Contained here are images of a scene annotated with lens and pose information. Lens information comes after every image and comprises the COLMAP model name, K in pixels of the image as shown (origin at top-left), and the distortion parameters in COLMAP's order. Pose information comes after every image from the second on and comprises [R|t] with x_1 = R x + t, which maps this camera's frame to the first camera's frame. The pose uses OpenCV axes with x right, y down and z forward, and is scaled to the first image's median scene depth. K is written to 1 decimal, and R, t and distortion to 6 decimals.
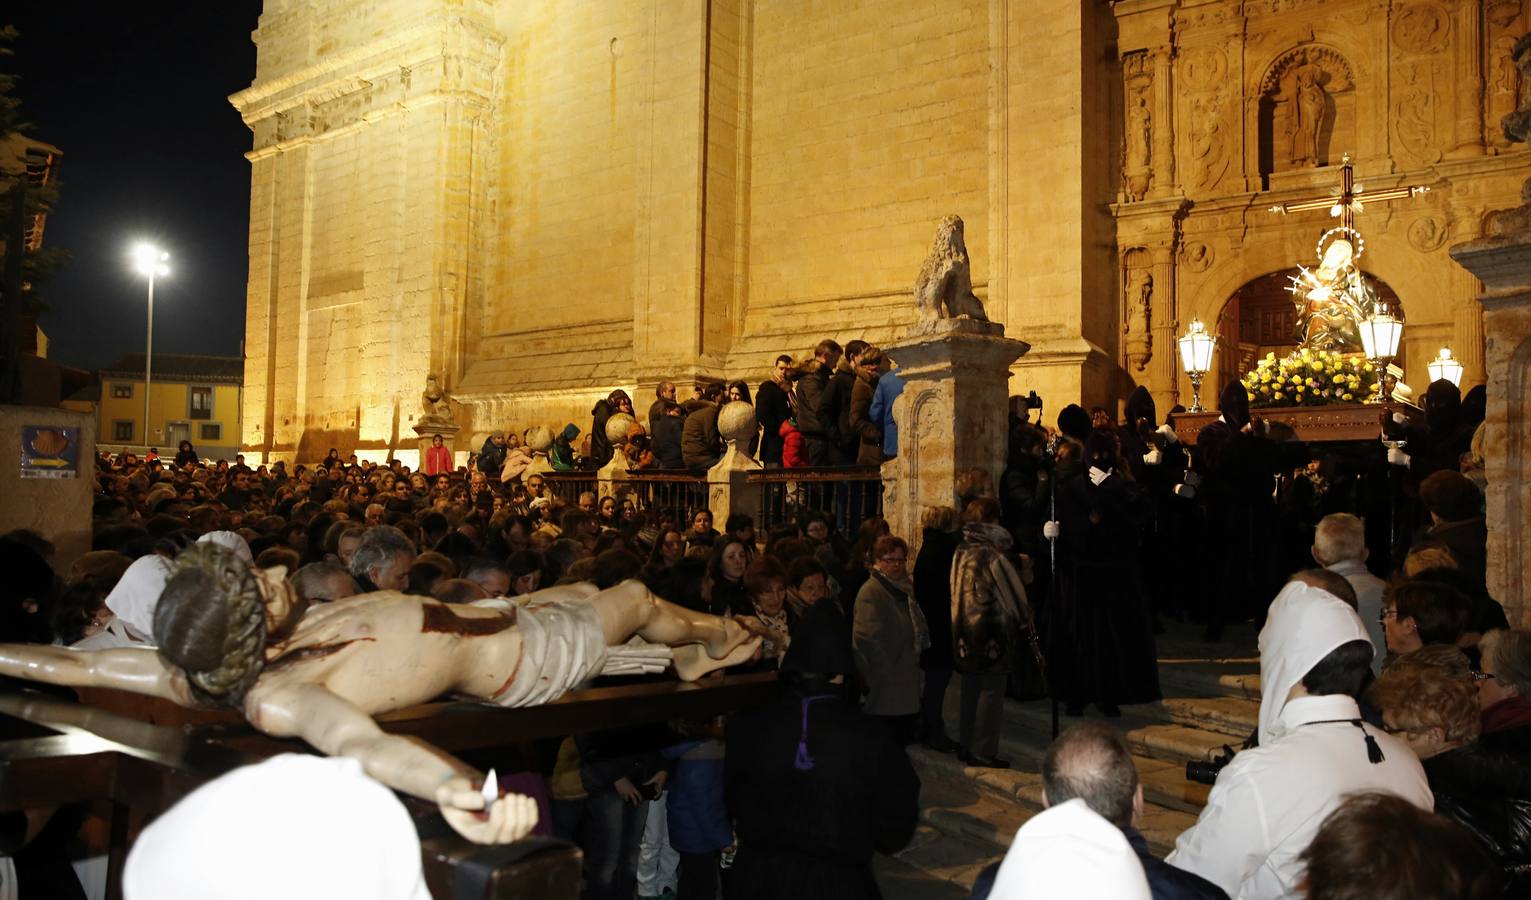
lens RADIAL K [[1075.7, 0, 783.1], [0, 1075.7, 458.7], [0, 0, 1]] dist [-0.097421, 0.093833]
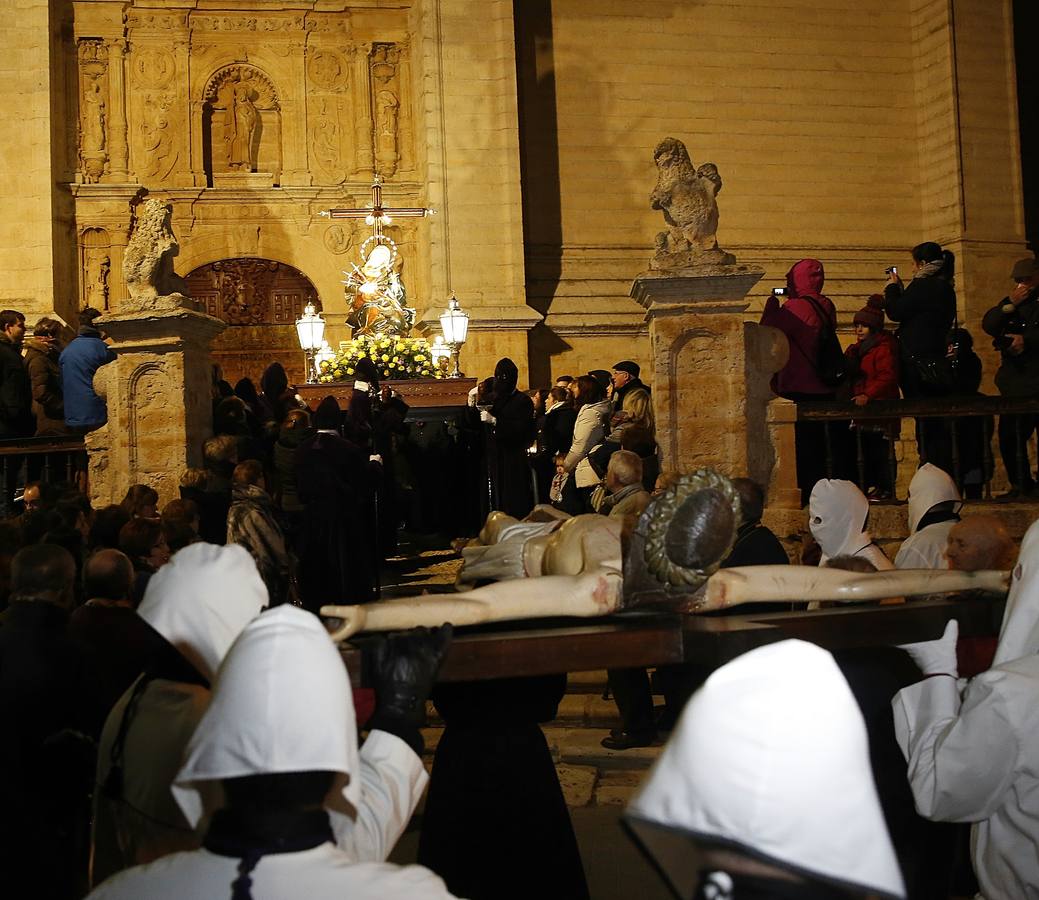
lens RADIAL K [[1091.9, 0, 400.6], [0, 1091.9, 445.4], [0, 0, 1]] dist [-0.110269, 0.100844]
pose [[0.741085, -0.032729, 0.670613, -0.170923], [0.026436, 0.999459, 0.019564, 0.001369], [-0.670891, 0.003229, 0.741549, 0.018458]]
